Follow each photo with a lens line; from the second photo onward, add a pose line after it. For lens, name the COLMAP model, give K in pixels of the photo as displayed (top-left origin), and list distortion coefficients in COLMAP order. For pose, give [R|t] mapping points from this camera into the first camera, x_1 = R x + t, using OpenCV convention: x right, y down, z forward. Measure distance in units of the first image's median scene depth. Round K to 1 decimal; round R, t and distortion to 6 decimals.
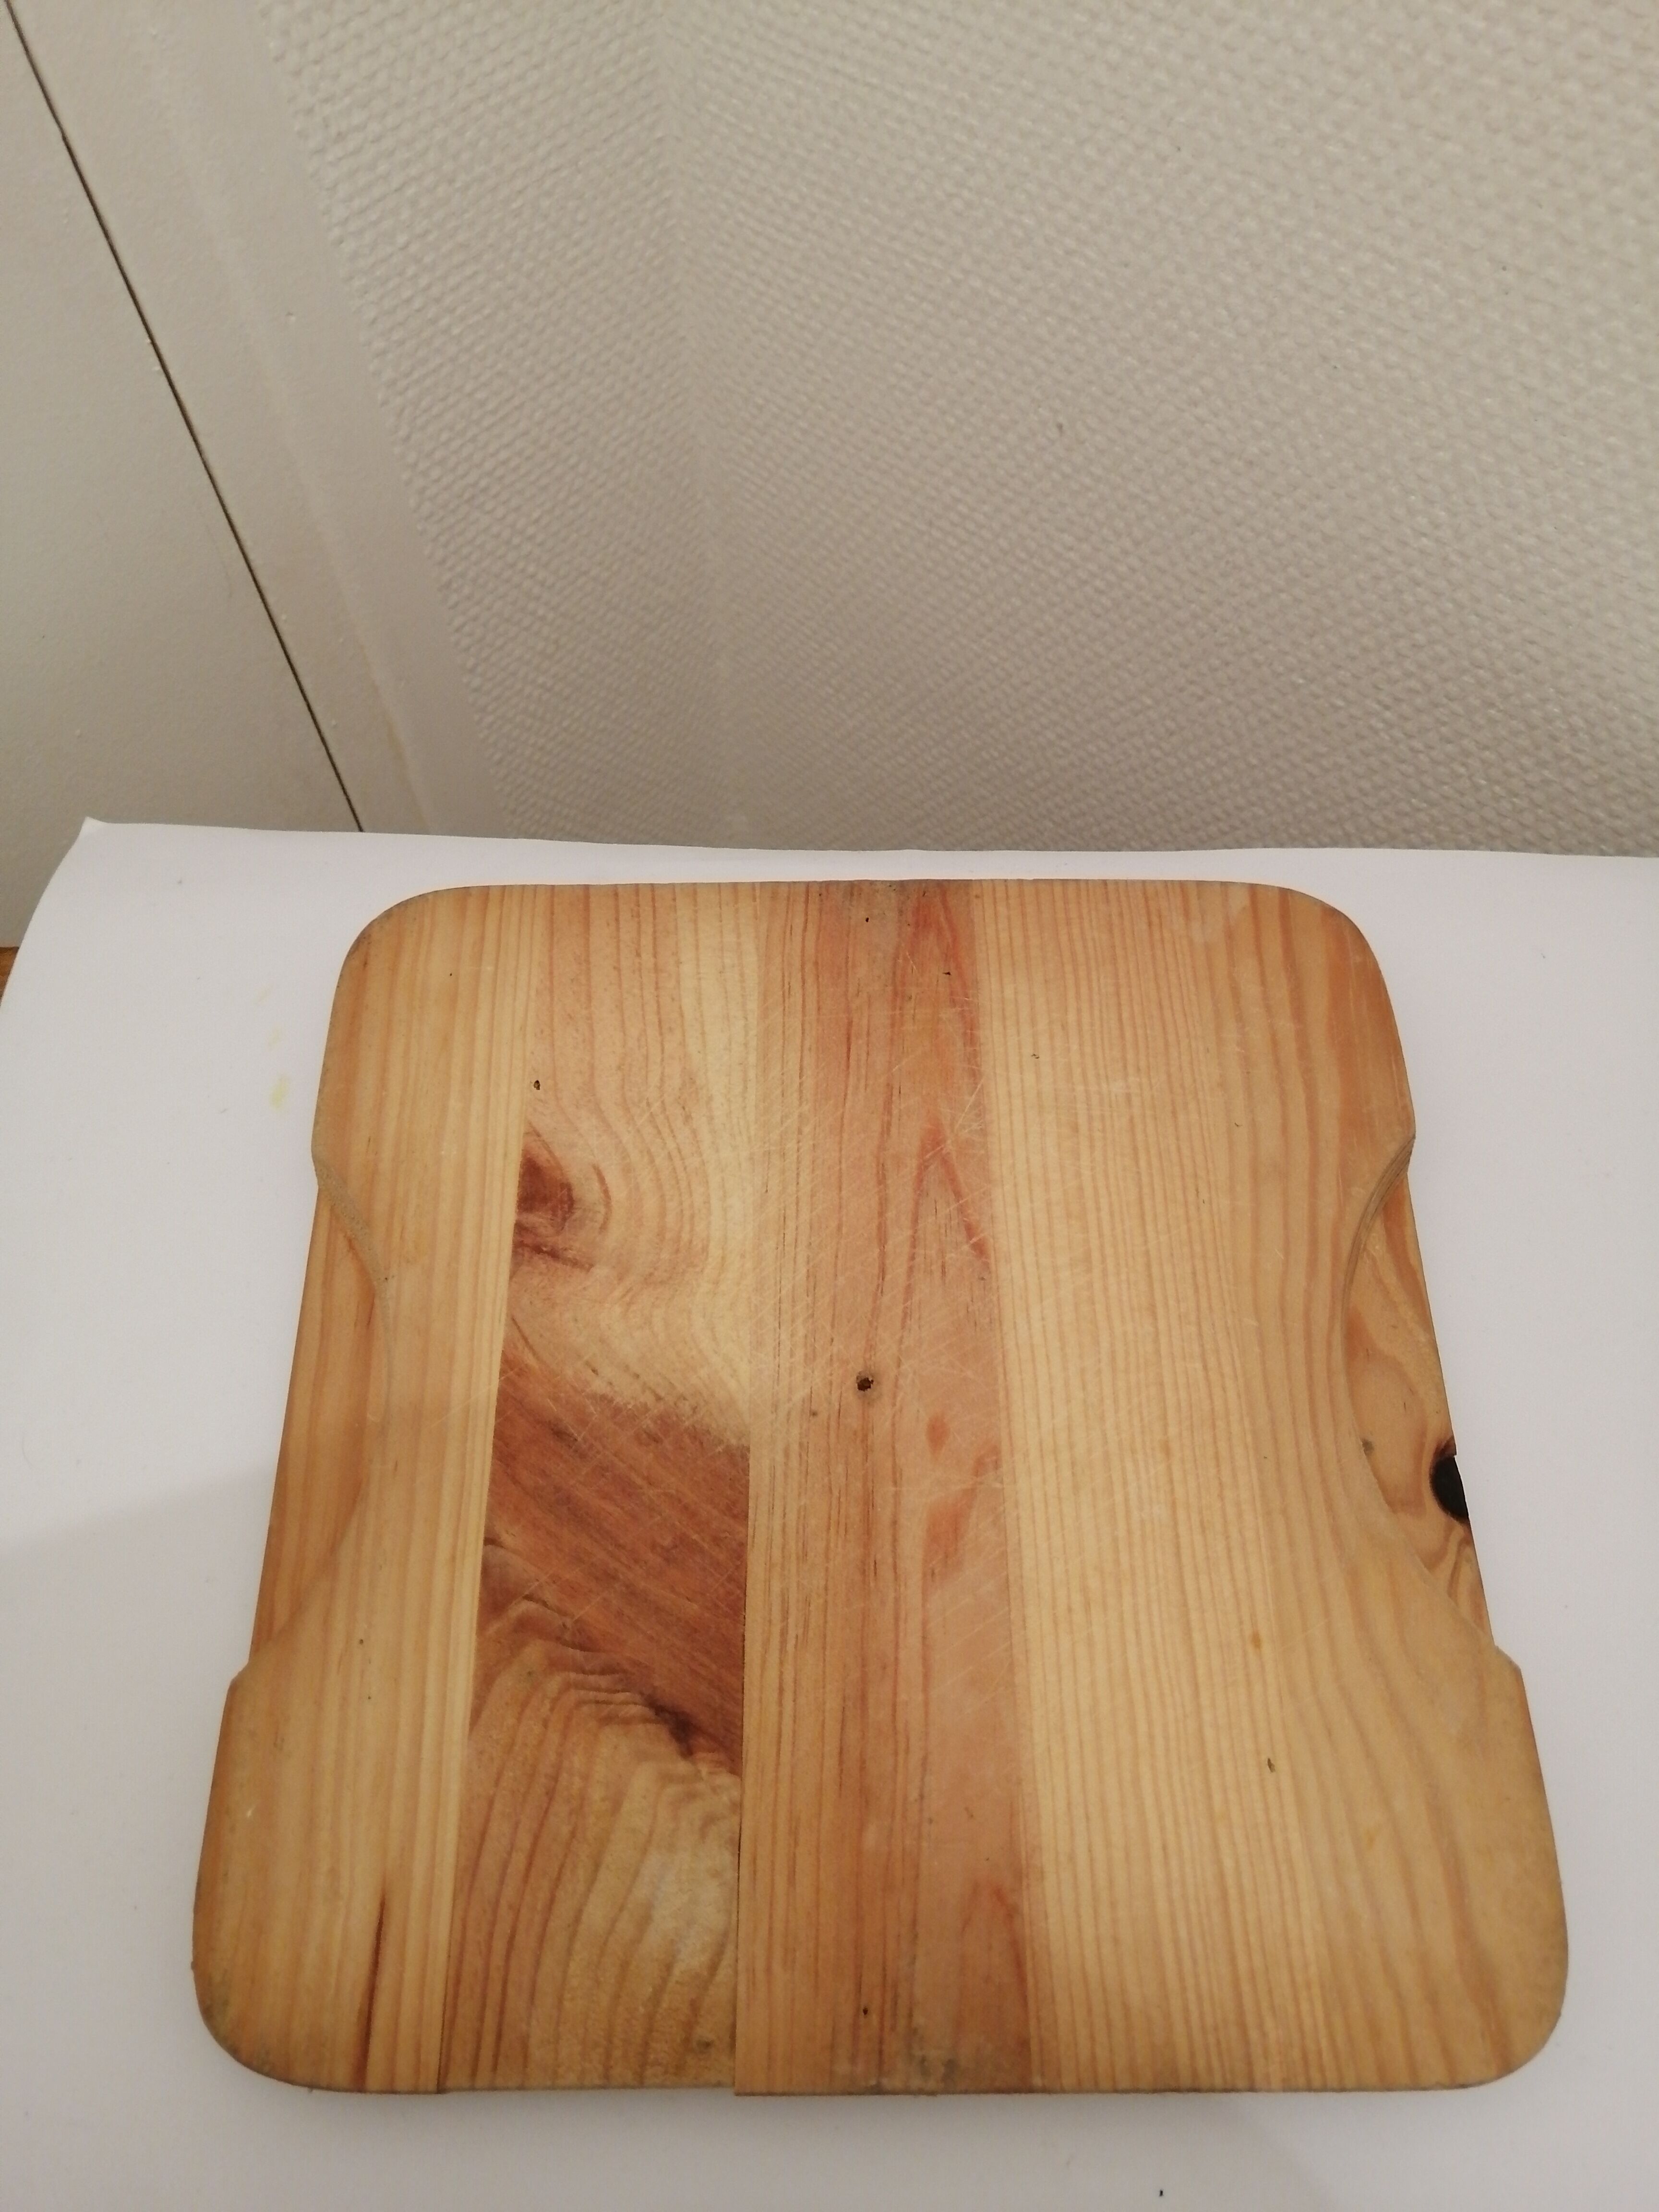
lens RADIAL K [[1745.7, 0, 838.7], [0, 1745.7, 1121.5], [0, 0, 1]] dist [-0.047279, 0.074123]
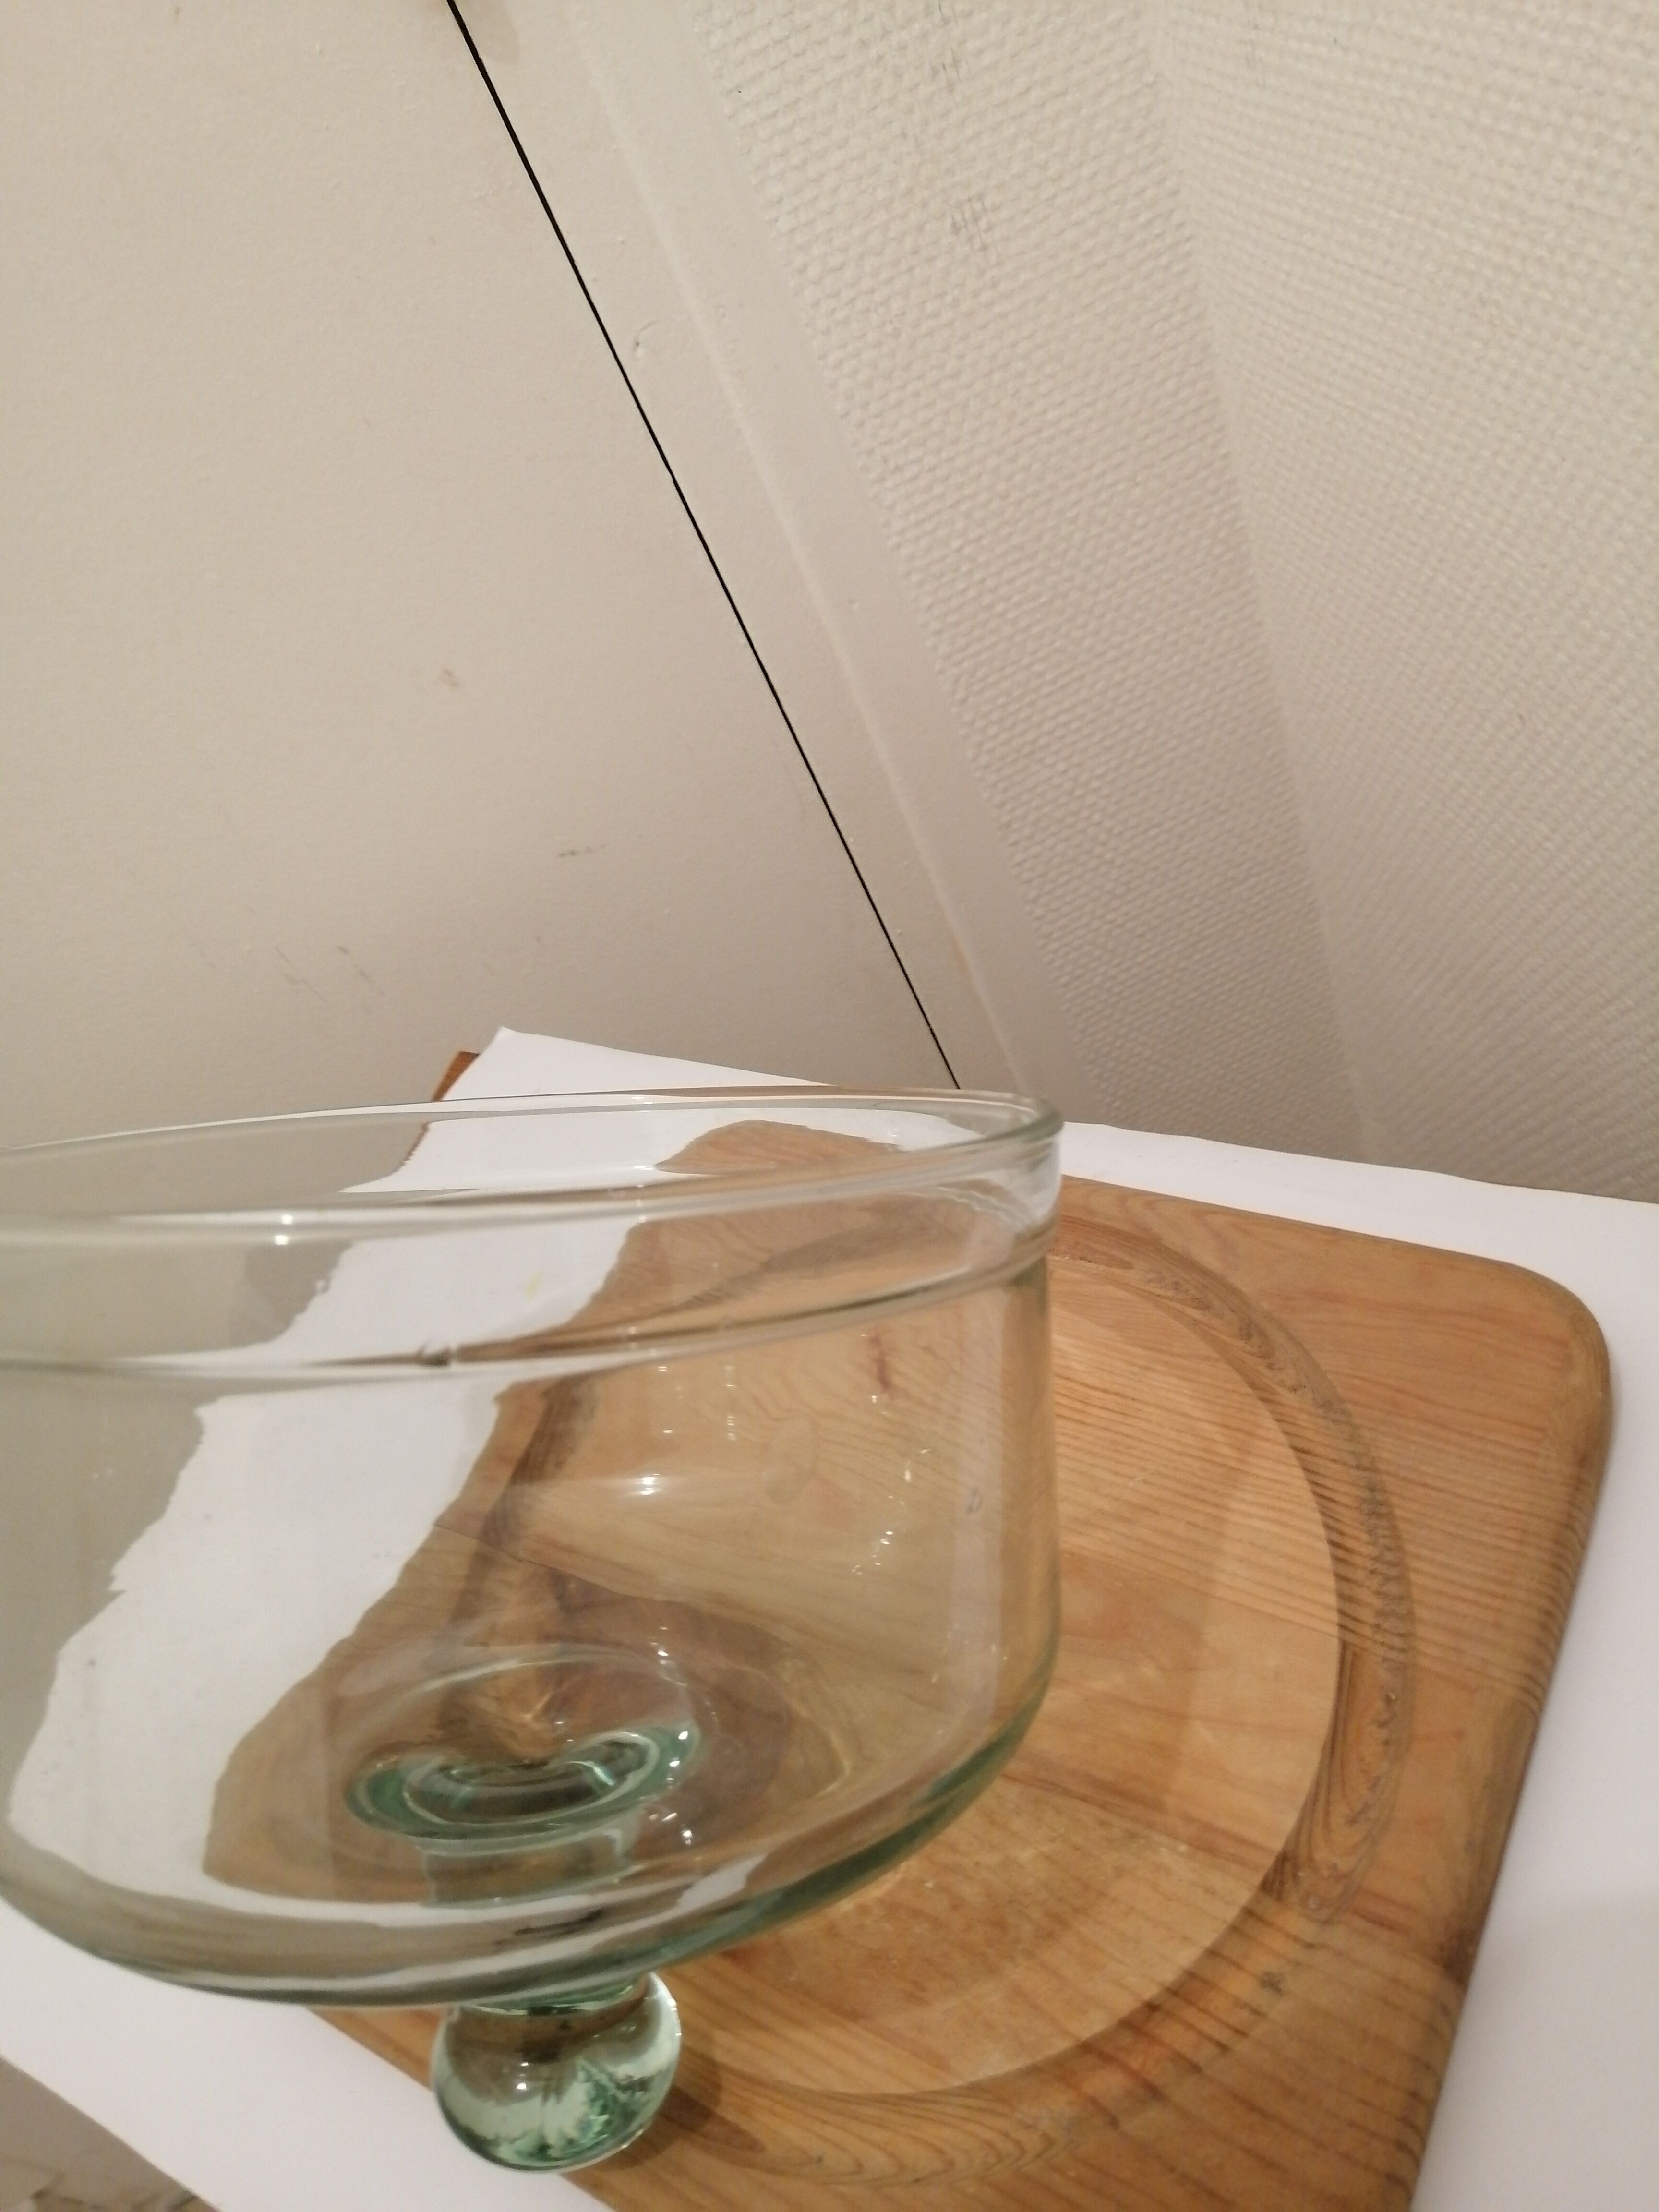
lens RADIAL K [[1738.4, 0, 829.5], [0, 1738.4, 1106.0], [0, 0, 1]] dist [-0.036242, 0.064461]
pose [[0.838270, 0.161146, -0.520898, 0.355927], [-0.232393, 0.969806, -0.073964, -0.021065], [0.493251, 0.183055, 0.850409, 0.005511]]
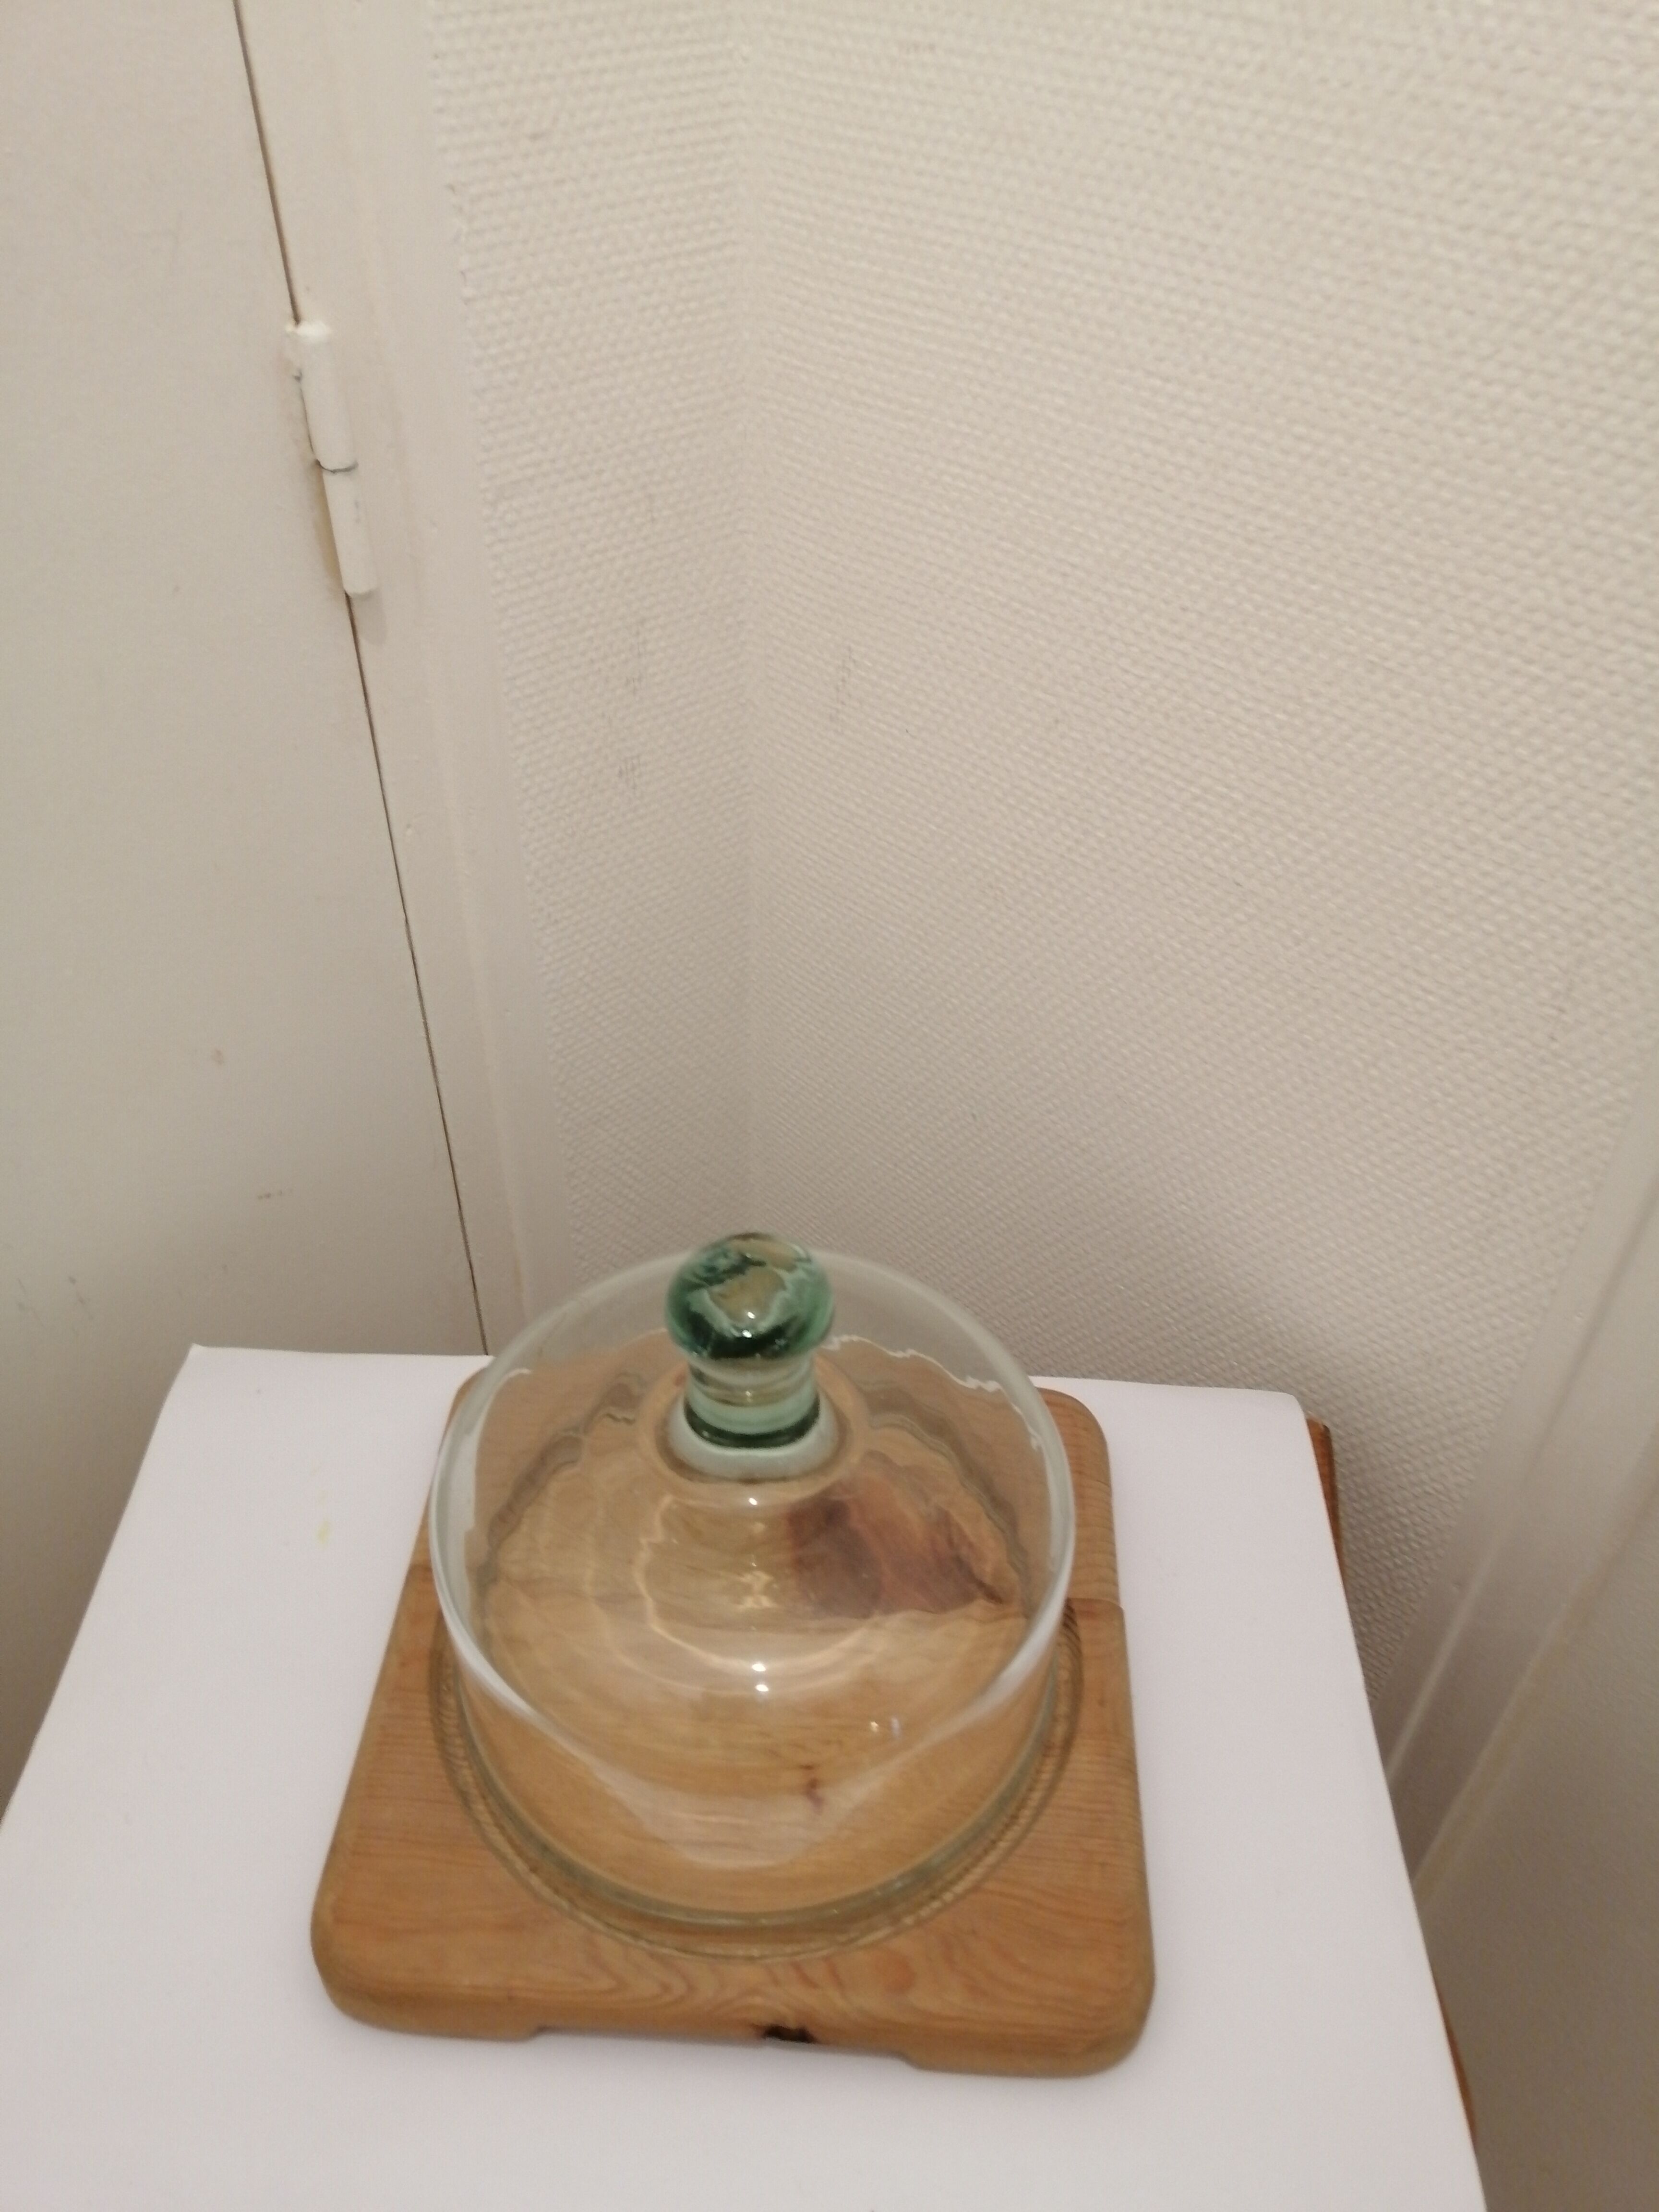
lens RADIAL K [[1688.2, 0, 841.4], [0, 1688.2, 1101.5], [0, 0, 1]] dist [-0.030253, 0.065687]
pose [[0.994935, 0.091791, -0.040981, 0.071119], [-0.100282, 0.934576, -0.341337, 0.126716], [0.006968, 0.343718, 0.939047, -0.459117]]
